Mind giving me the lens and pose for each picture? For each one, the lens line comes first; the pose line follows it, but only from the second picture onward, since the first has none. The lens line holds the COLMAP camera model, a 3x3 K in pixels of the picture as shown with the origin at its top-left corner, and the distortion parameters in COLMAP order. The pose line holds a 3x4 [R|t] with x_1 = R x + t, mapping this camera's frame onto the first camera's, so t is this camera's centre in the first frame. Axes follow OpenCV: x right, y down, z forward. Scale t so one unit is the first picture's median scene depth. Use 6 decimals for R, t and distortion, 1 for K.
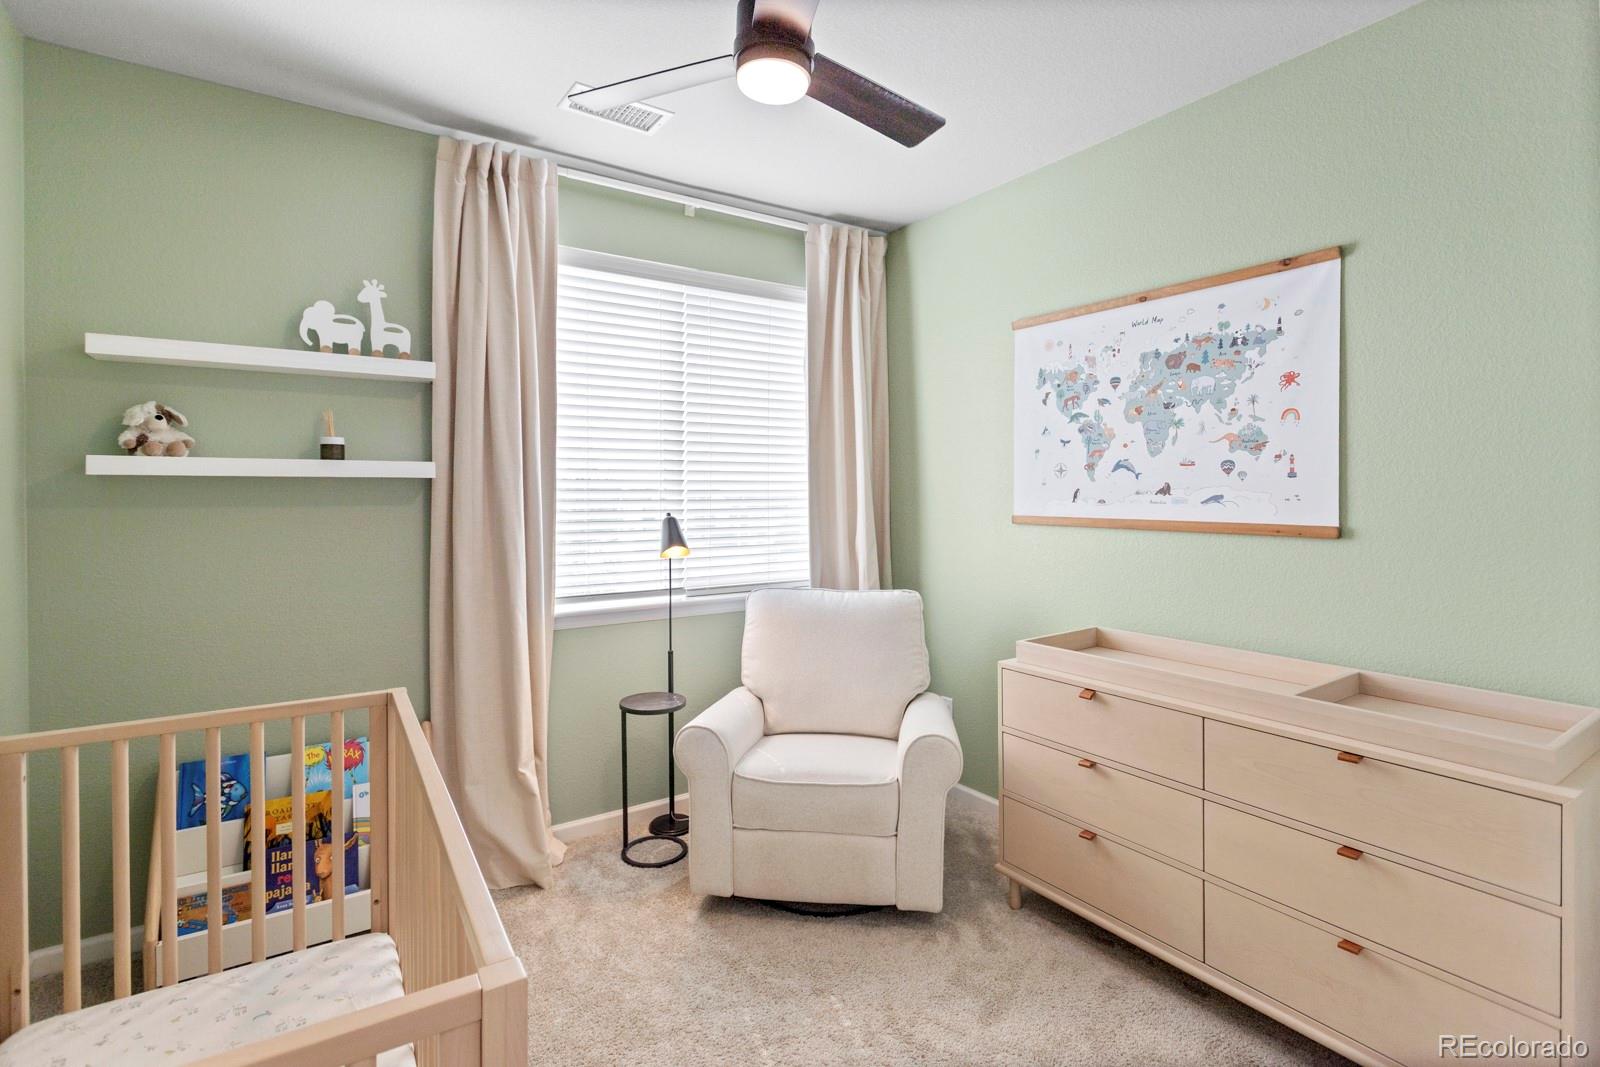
lens RADIAL K [[778.6, 0, 799.8], [0, 778.6, 498.7], [0, 0, 1]] dist [0.002688, 0.001469]
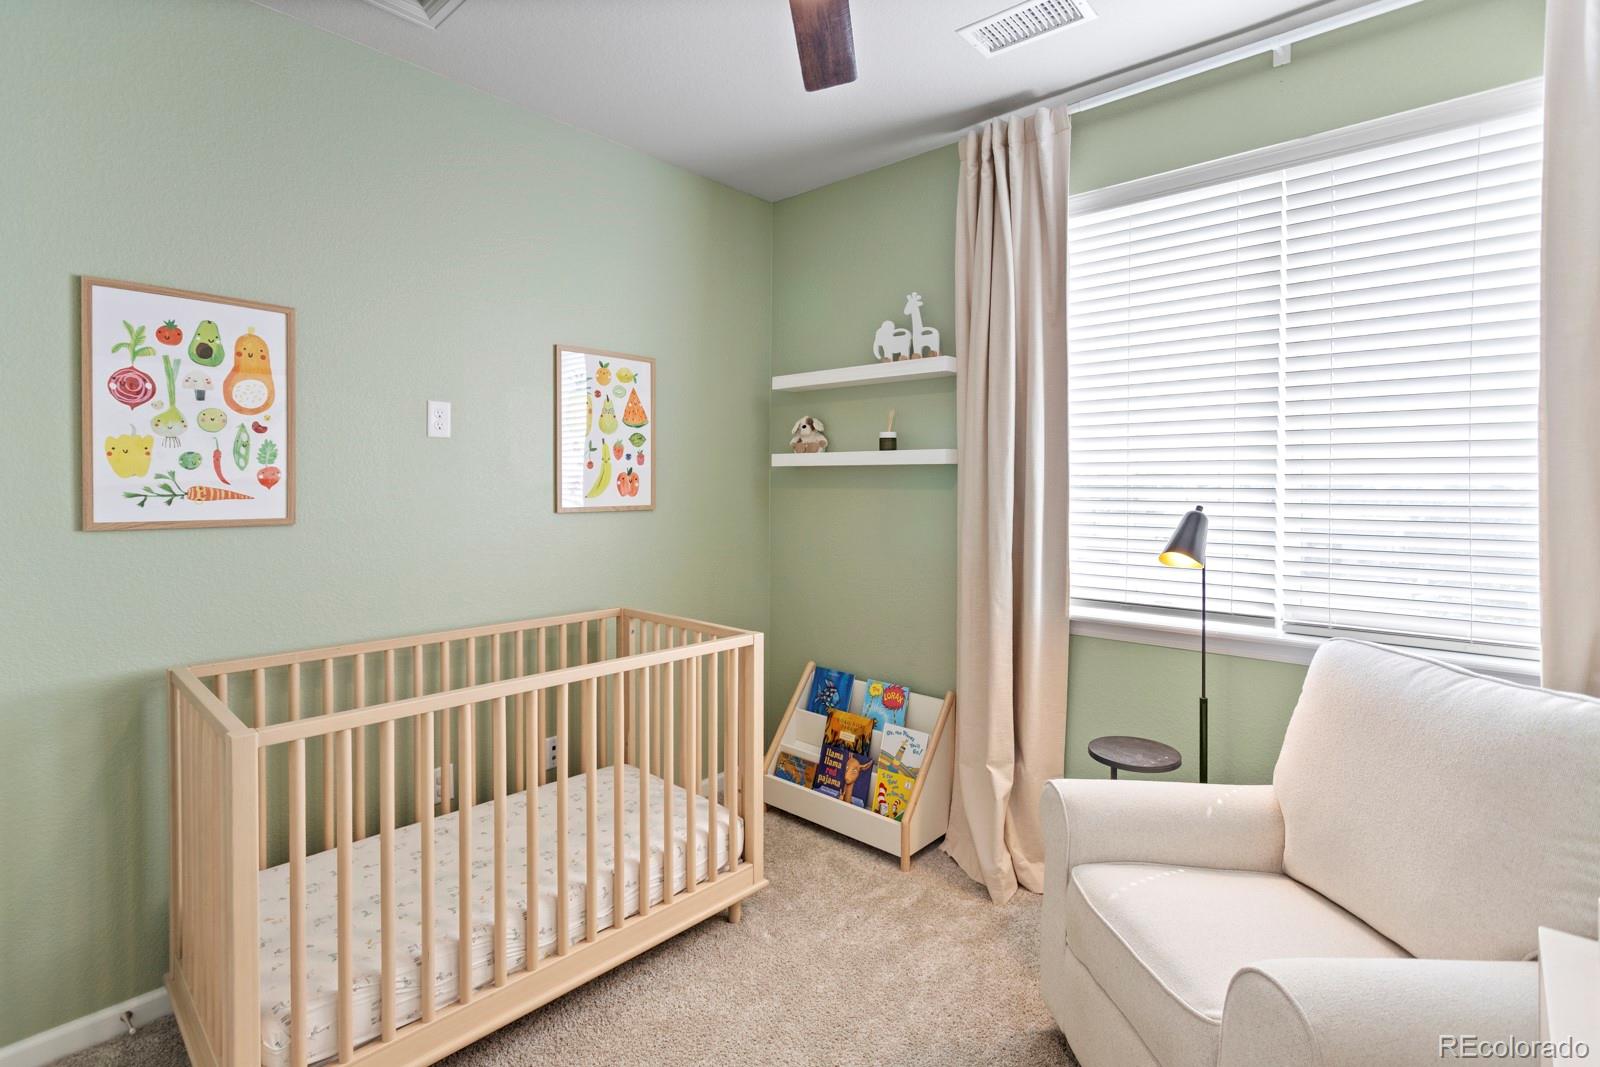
lens RADIAL K [[778.6, 0, 797.4], [0, 778.6, 481.9], [0, 0, 1]] dist [0.002688, 0.001469]
pose [[0.241817, 0.006413, -0.970301, 0.527223], [-0.005408, 0.999972, 0.005261, -0.006291], [0.970307, 0.003975, 0.241845, 0.552731]]
